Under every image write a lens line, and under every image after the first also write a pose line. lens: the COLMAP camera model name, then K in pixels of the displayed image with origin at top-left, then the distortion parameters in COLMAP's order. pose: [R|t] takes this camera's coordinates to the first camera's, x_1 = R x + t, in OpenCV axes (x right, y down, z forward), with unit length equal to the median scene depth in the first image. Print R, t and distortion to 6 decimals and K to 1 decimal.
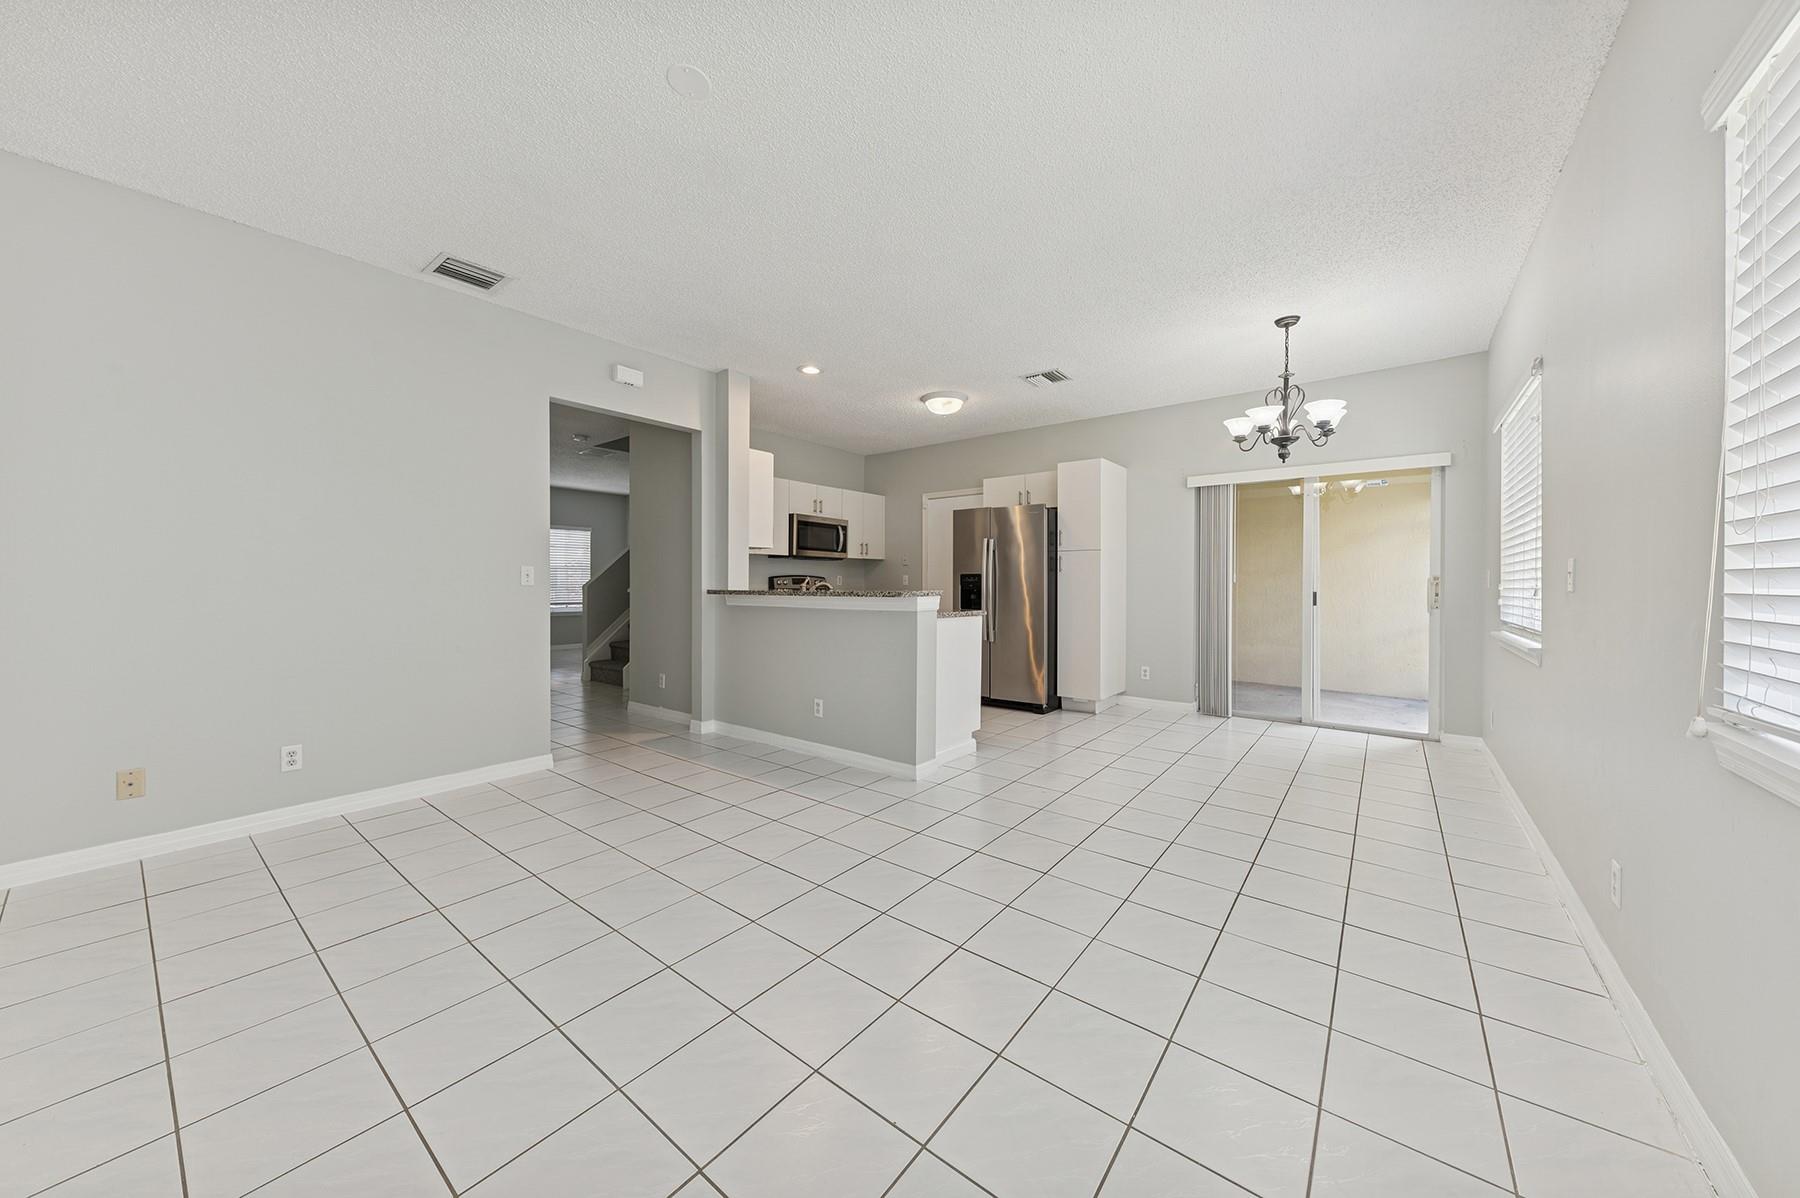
lens RADIAL K [[628.2, 0, 891.4], [0, 628.2, 589.1], [0, 0, 1]] dist [0.002096, -0.000016]
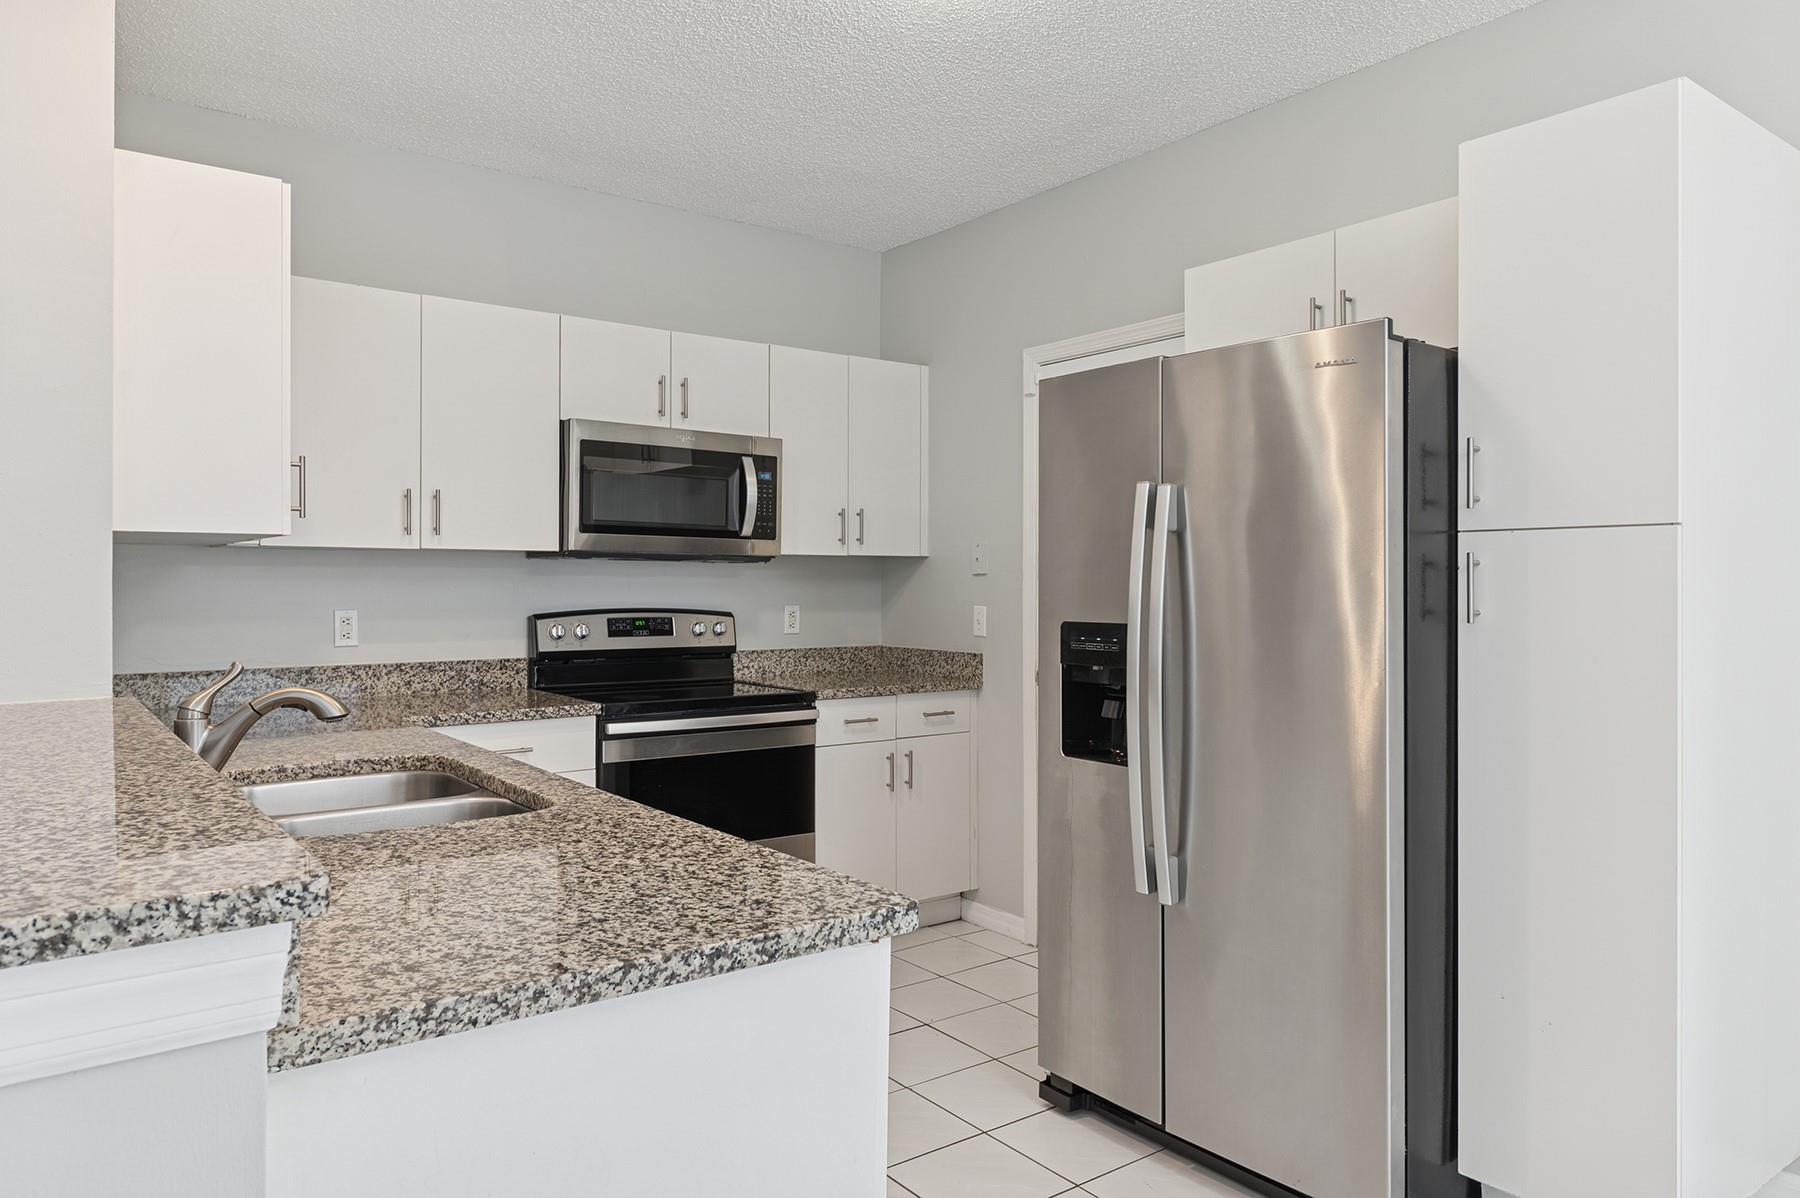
lens RADIAL K [[1166.8, 0, 895.2], [0, 1166.8, 583.3], [0, 0, 1]] dist [0.007181, -0.000585]
pose [[0.968310, -0.000058, -0.249753, 0.179944], [-0.002049, 0.999964, -0.008176, -0.039205], [0.249744, 0.008429, 0.968275, 0.563424]]
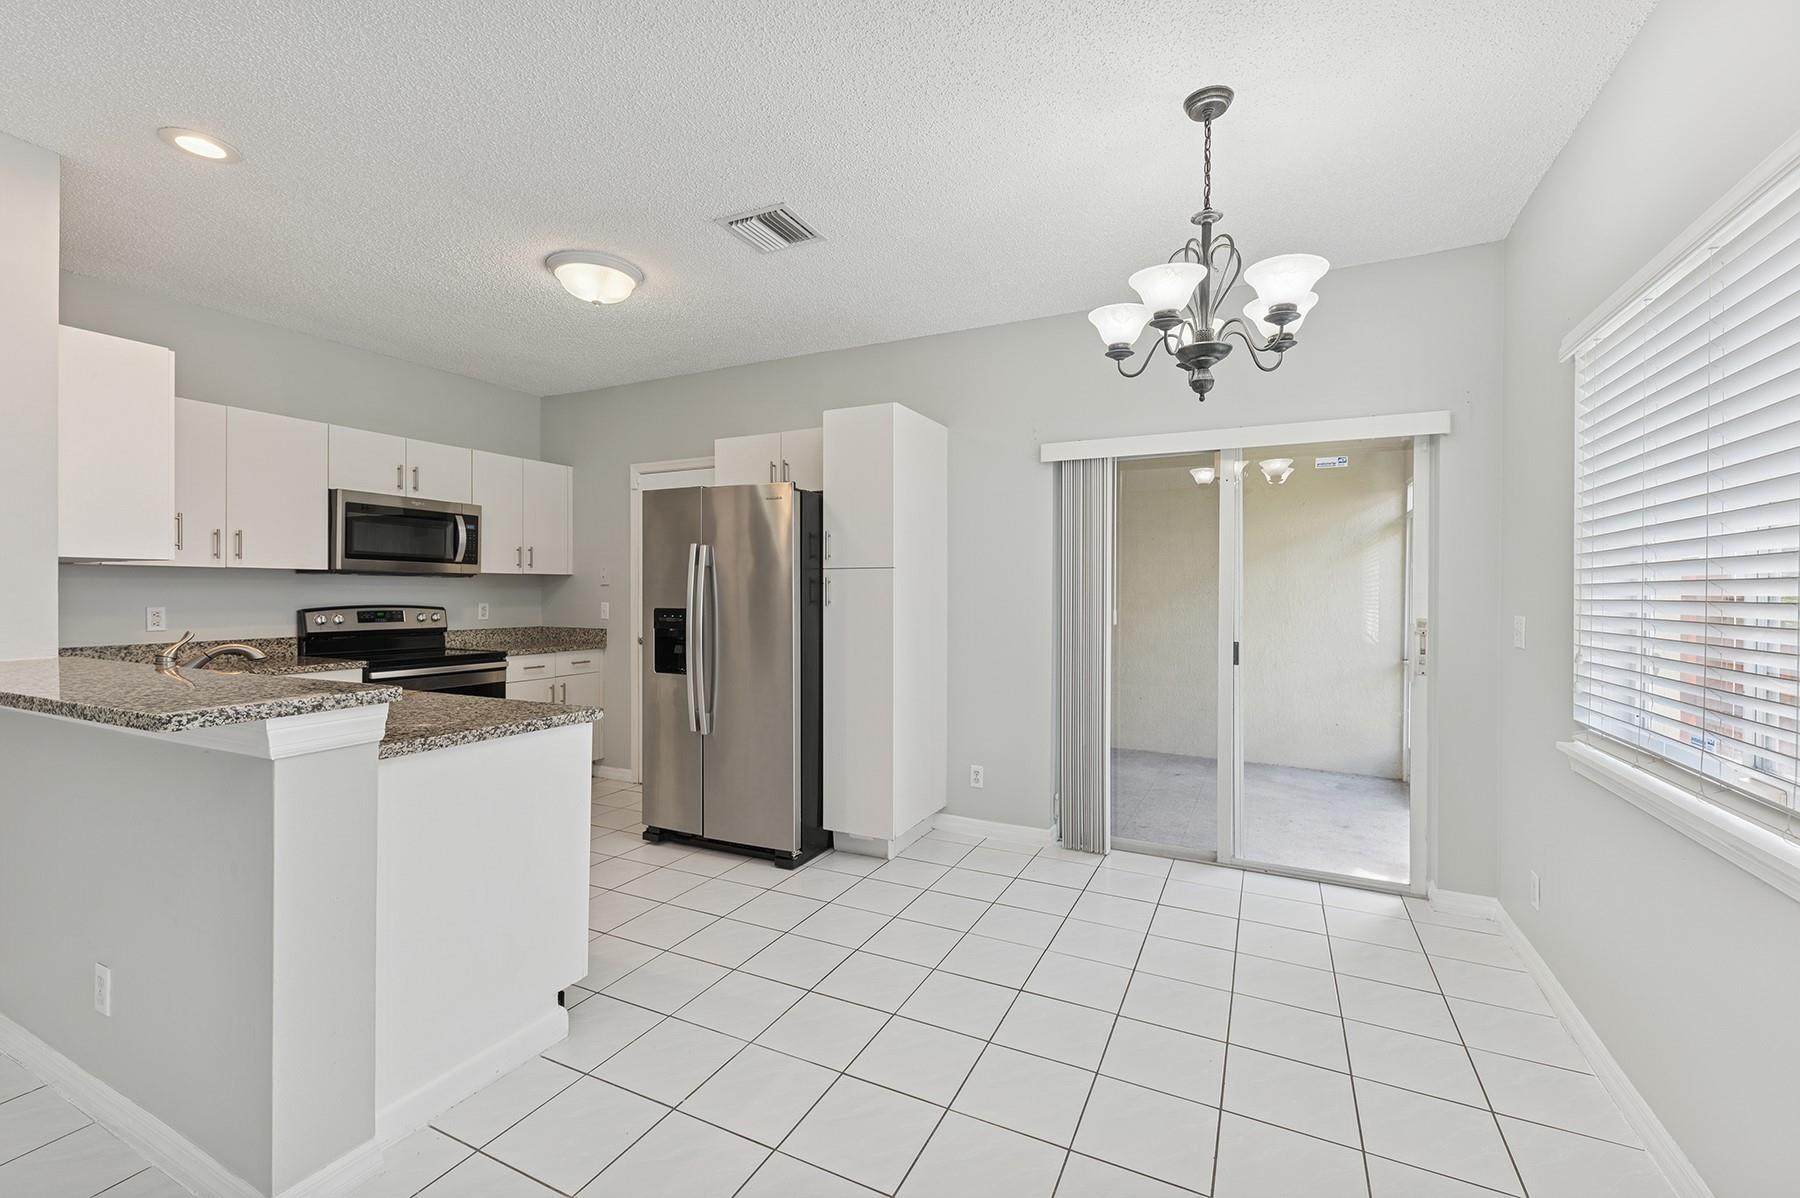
lens RADIAL K [[754.5, 0, 908.9], [0, 754.5, 595.9], [0, 0, 1]] dist [0.002456, -0.002123]
pose [[0.974826, -0.000859, 0.222964, 0.196376], [0.001304, 0.999997, -0.001850, -0.036148], [-0.222962, 0.002094, 0.974825, 0.346040]]
